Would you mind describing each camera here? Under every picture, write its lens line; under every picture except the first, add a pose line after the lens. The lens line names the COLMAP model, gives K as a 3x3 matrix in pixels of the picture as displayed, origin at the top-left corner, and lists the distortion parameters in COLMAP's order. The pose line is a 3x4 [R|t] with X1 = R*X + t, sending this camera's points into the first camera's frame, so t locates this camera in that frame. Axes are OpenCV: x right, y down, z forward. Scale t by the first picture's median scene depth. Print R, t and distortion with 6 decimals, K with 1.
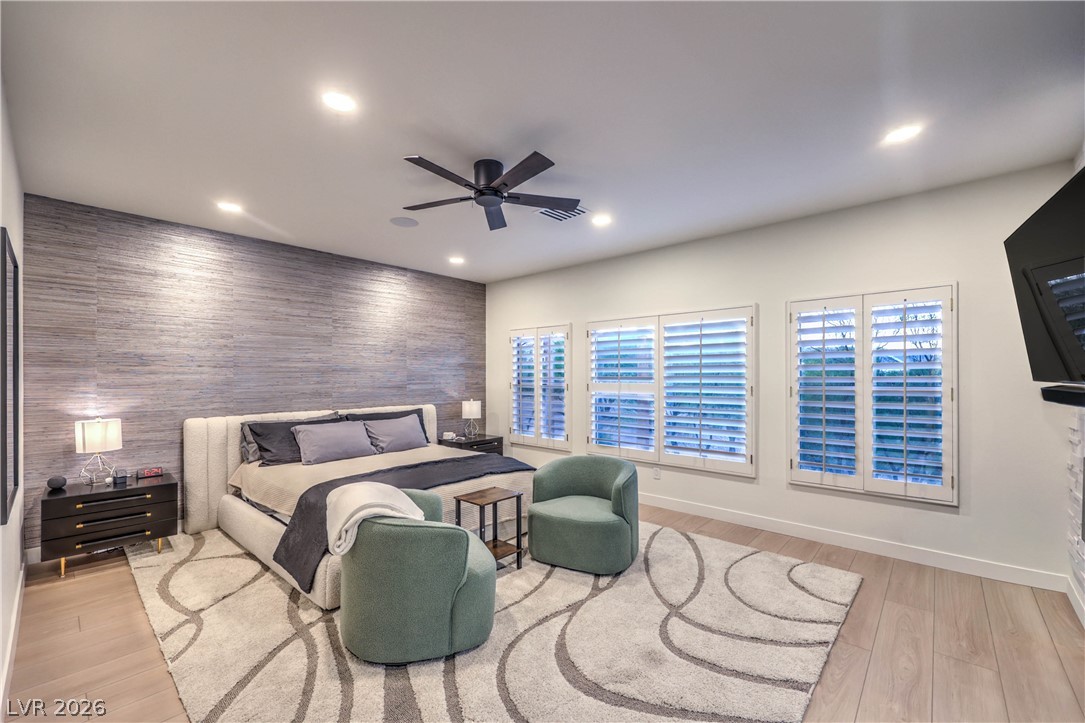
lens RADIAL K [[442.4, 0, 548.6], [0, 442.4, 372.2], [0, 0, 1]] dist [-0.003951, 0.000075]
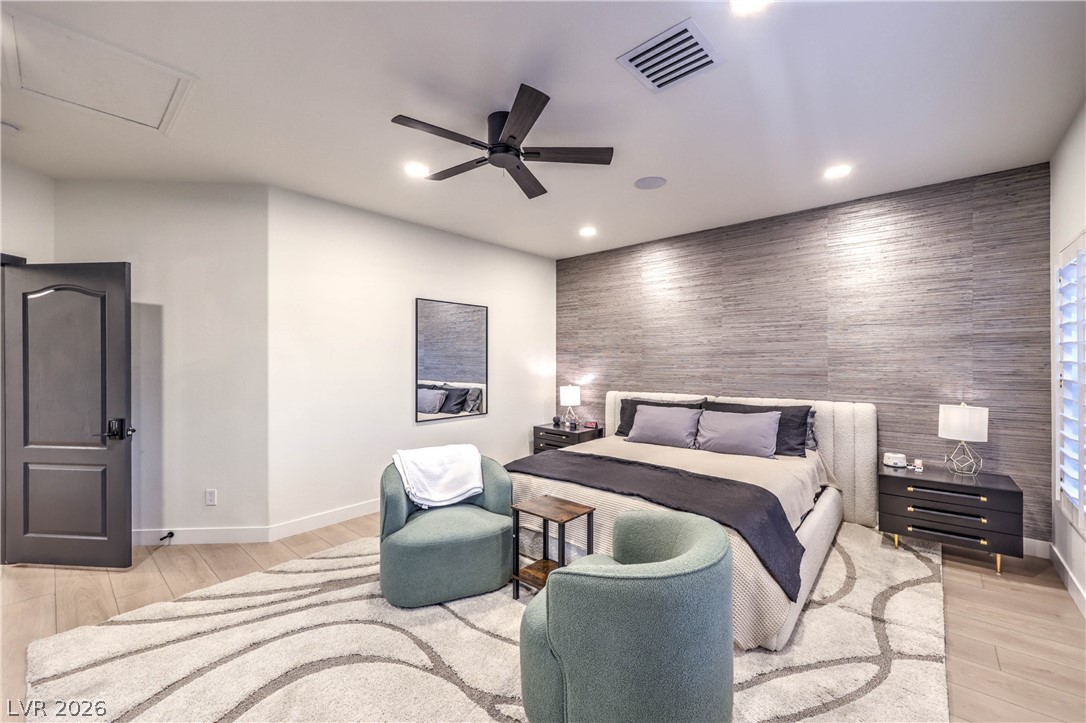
lens RADIAL K [[442.8, 0, 549.1], [0, 442.8, 358.7], [0, 0, 1]] dist [-0.003951, 0.000075]
pose [[-0.000993, 0.001122, -0.999999, 0.509713], [0.013217, 0.999912, 0.001109, 0.001472], [0.999912, -0.013216, -0.001007, 0.747591]]
